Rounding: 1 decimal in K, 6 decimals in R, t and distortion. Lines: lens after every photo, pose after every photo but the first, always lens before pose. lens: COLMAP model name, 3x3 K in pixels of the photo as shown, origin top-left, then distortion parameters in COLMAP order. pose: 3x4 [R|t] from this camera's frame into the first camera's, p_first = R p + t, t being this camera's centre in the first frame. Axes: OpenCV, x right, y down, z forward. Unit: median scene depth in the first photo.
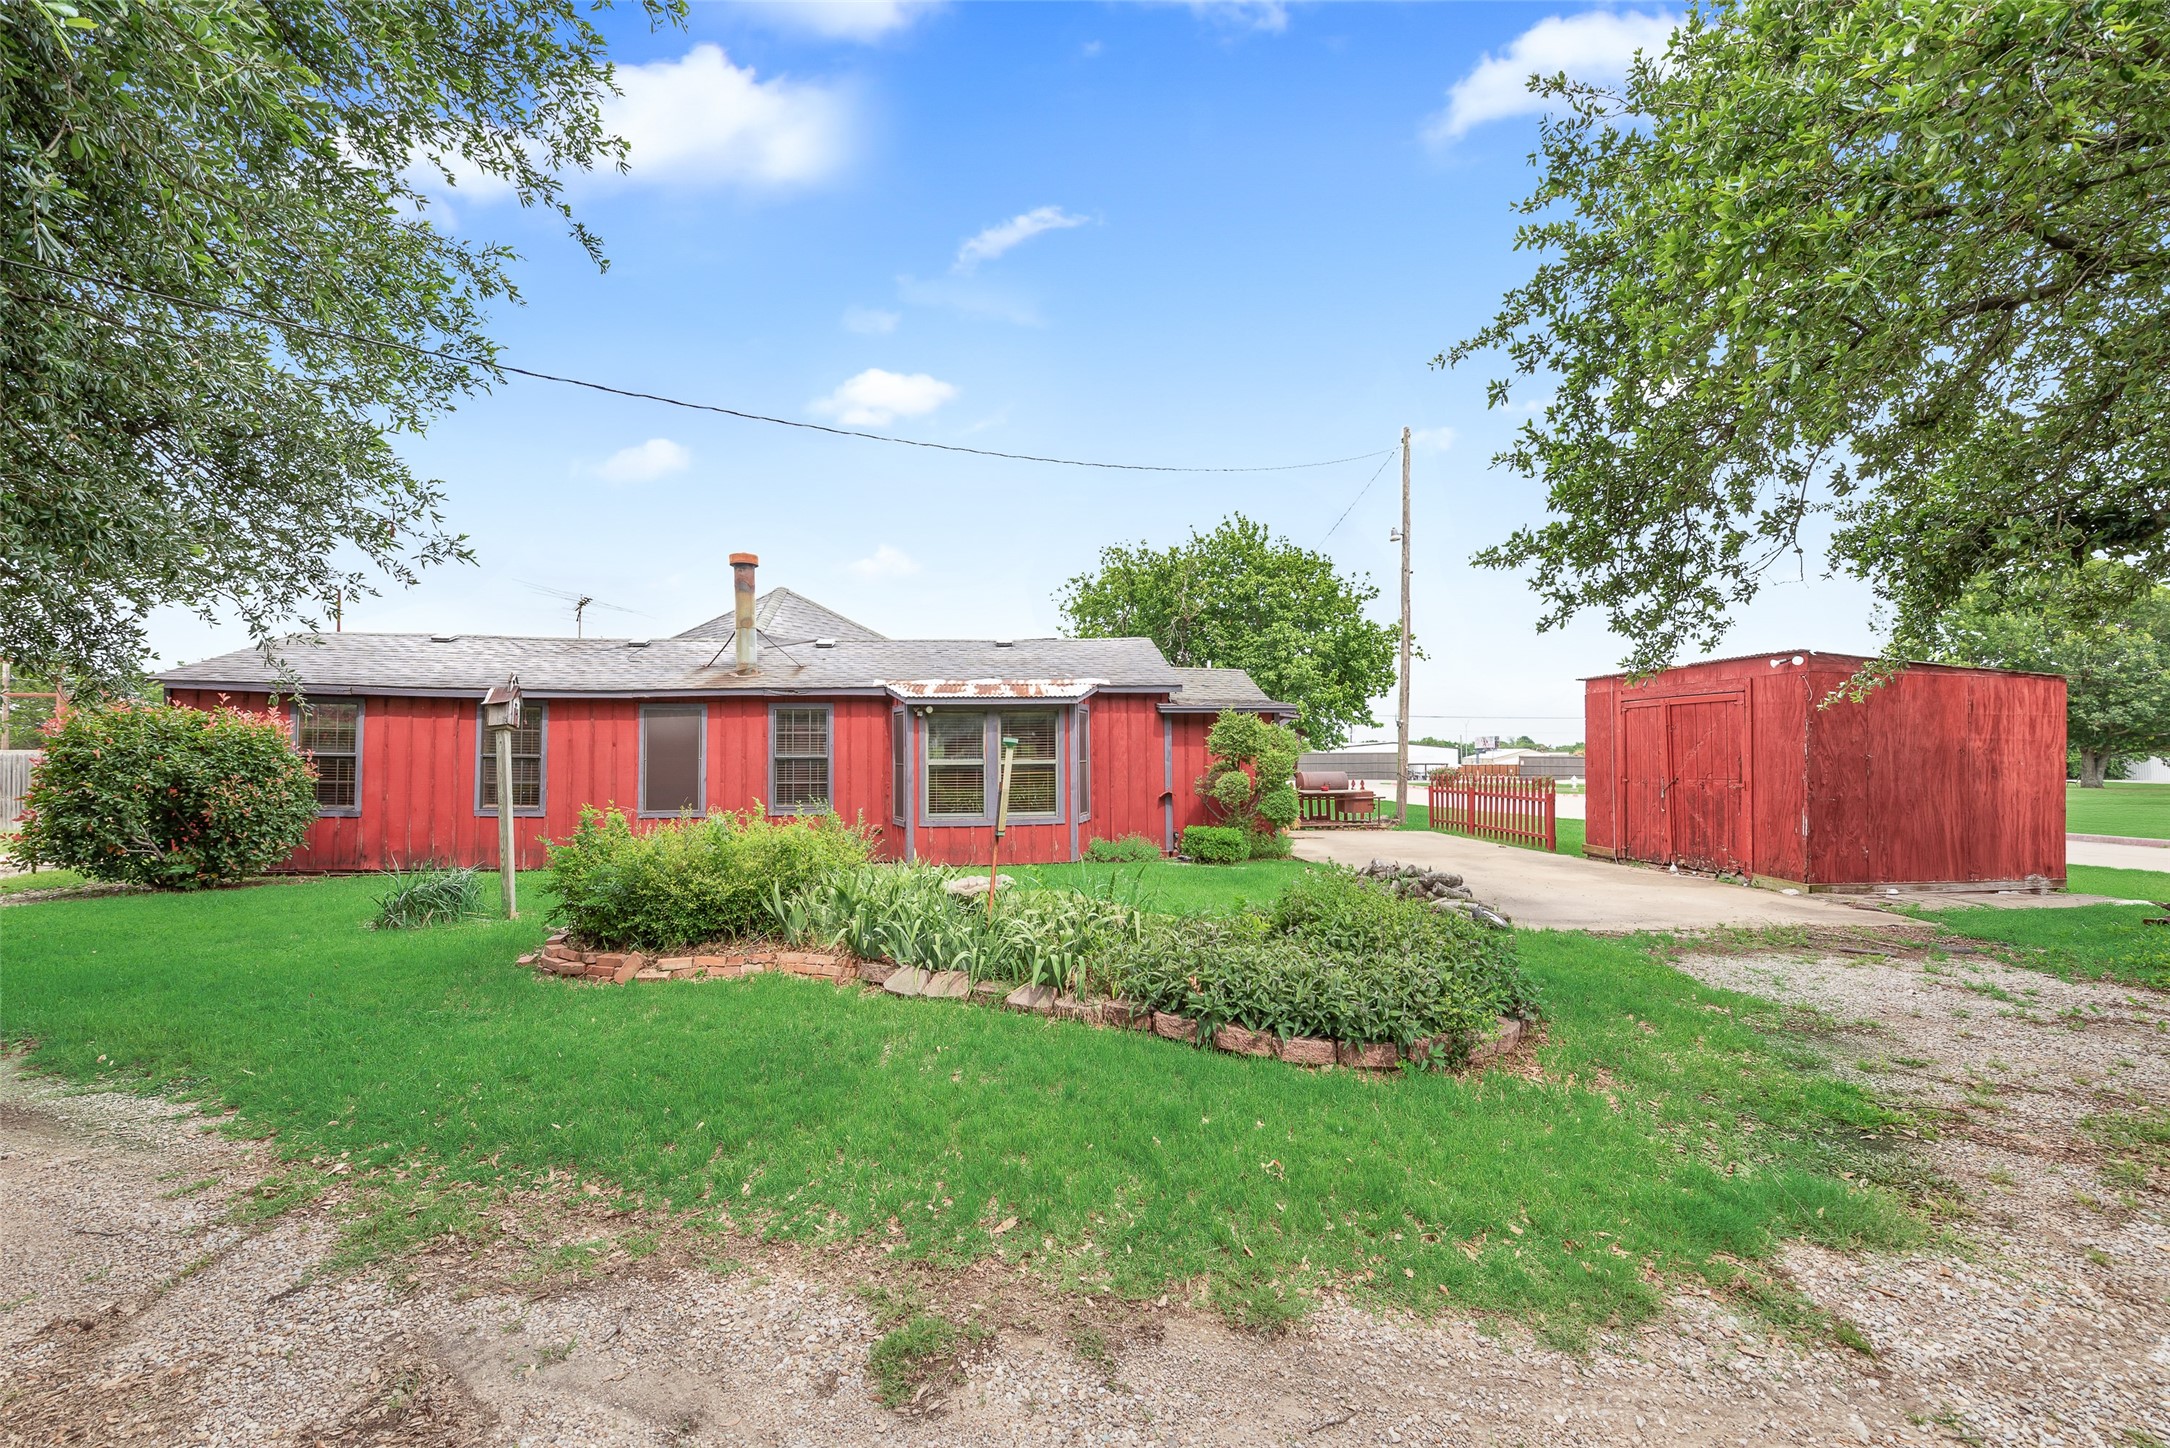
lens RADIAL K [[877.6, 0, 1085.1], [0, 877.6, 732.6], [0, 0, 1]] dist [0.002548, 0.000059]
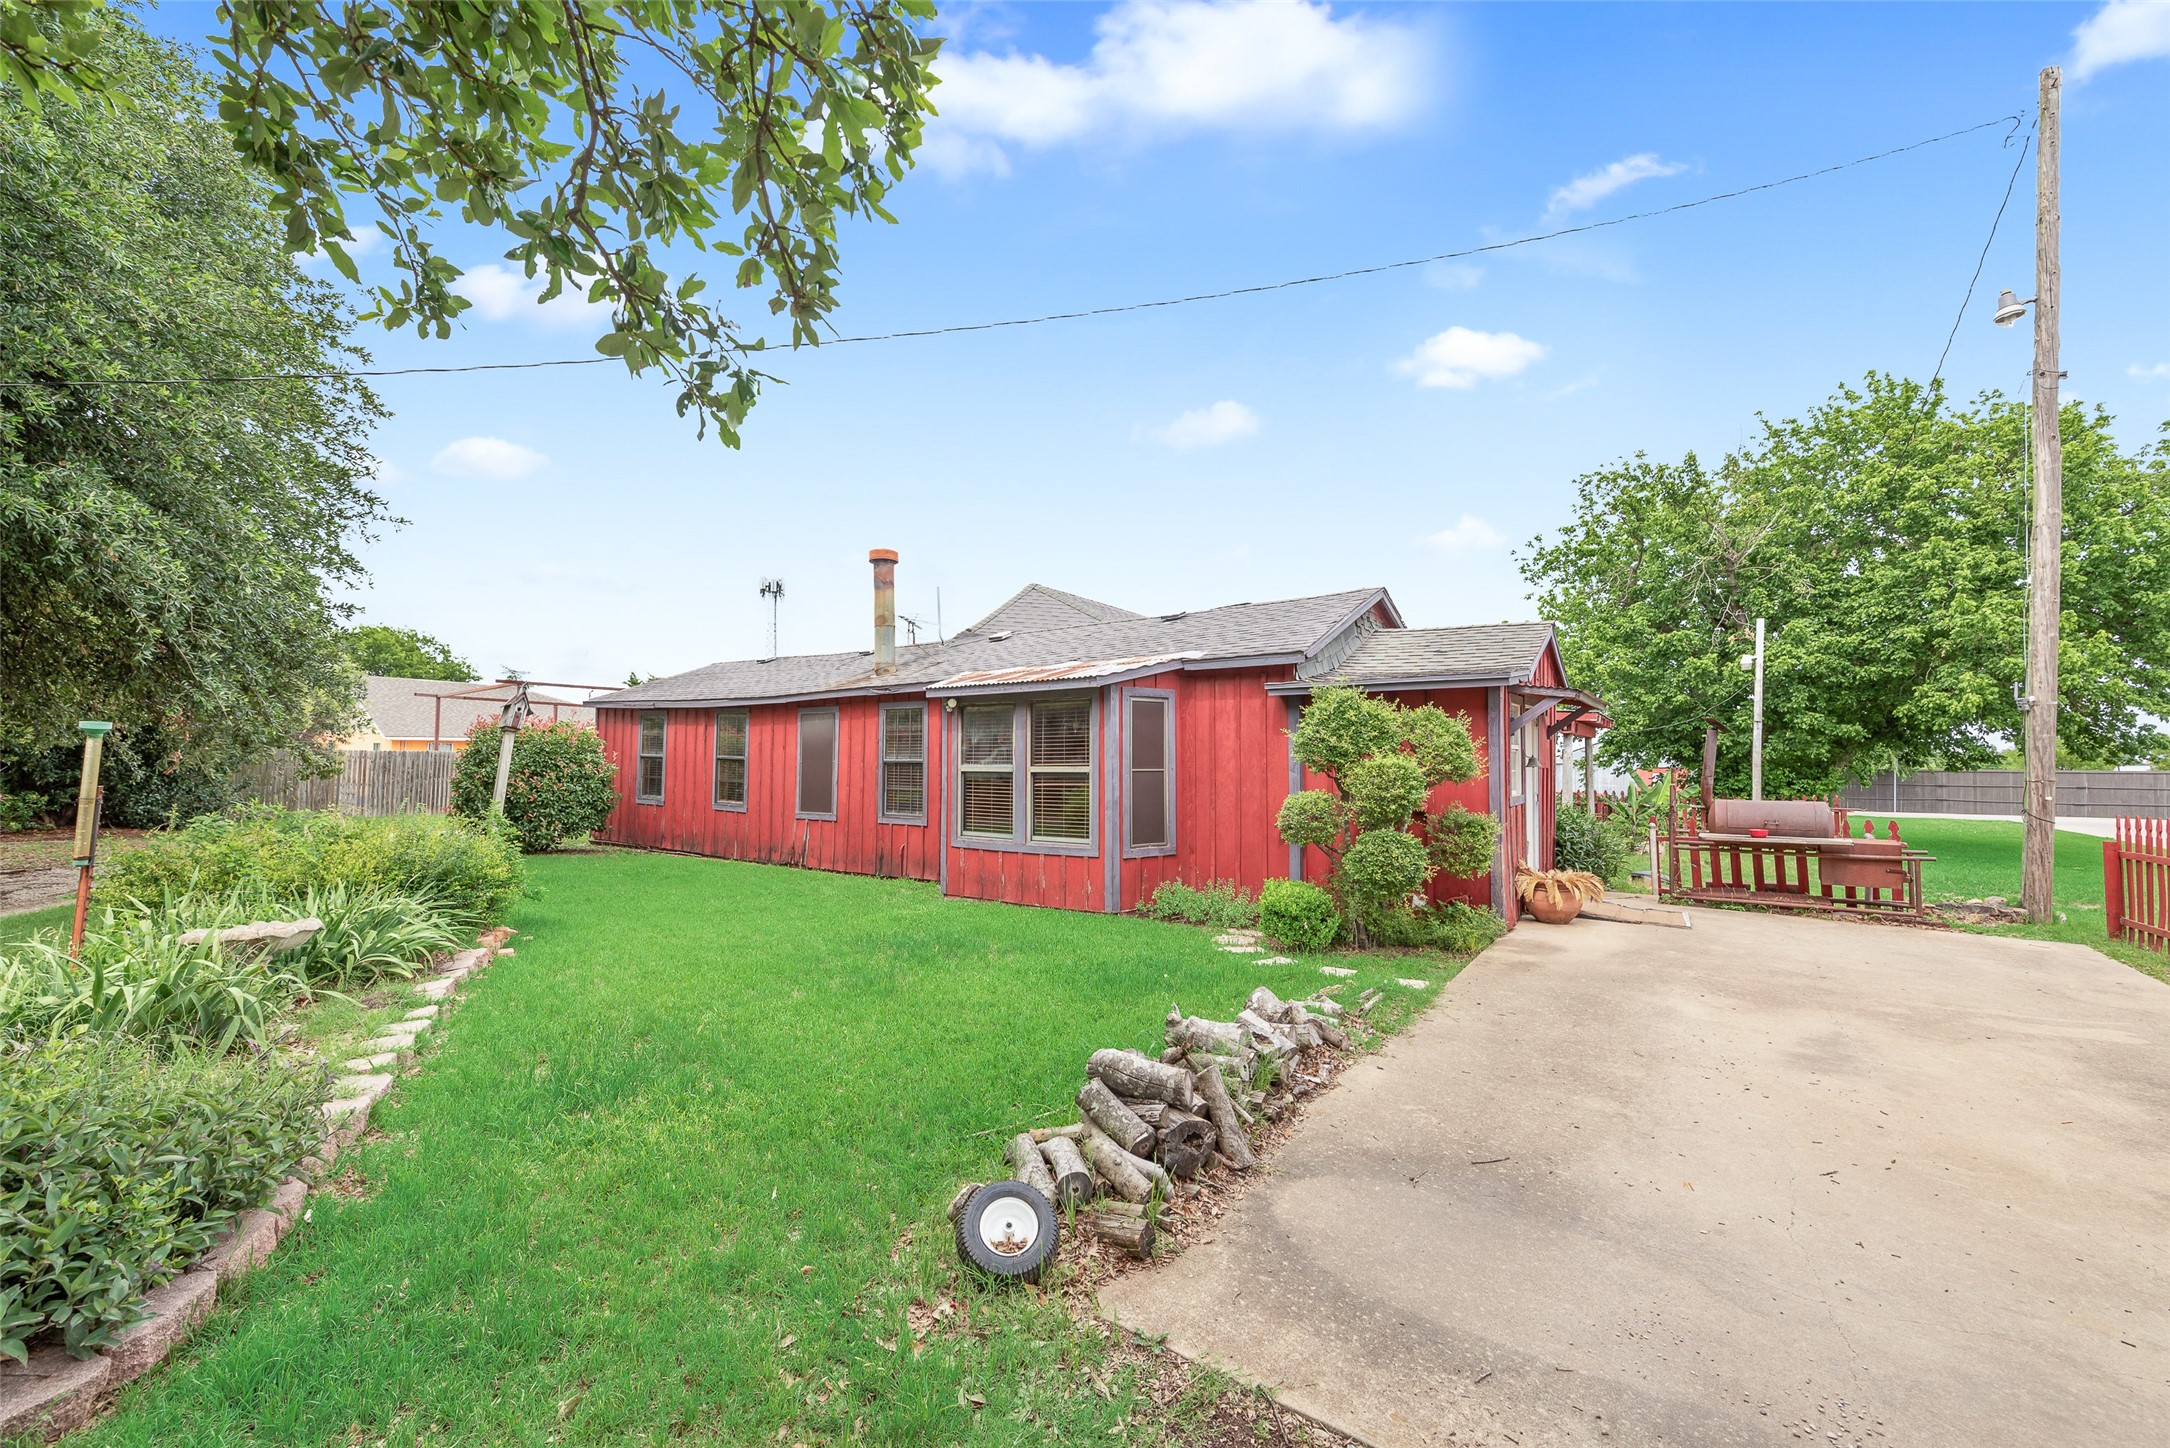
lens RADIAL K [[877.6, 0, 1084.9], [0, 877.6, 725.7], [0, 0, 1]] dist [0.002548, 0.000059]
pose [[0.737751, -0.019413, -0.674794, 0.437509], [0.004782, 0.999712, -0.023533, 0.014169], [0.675057, 0.014134, 0.737631, 0.458239]]
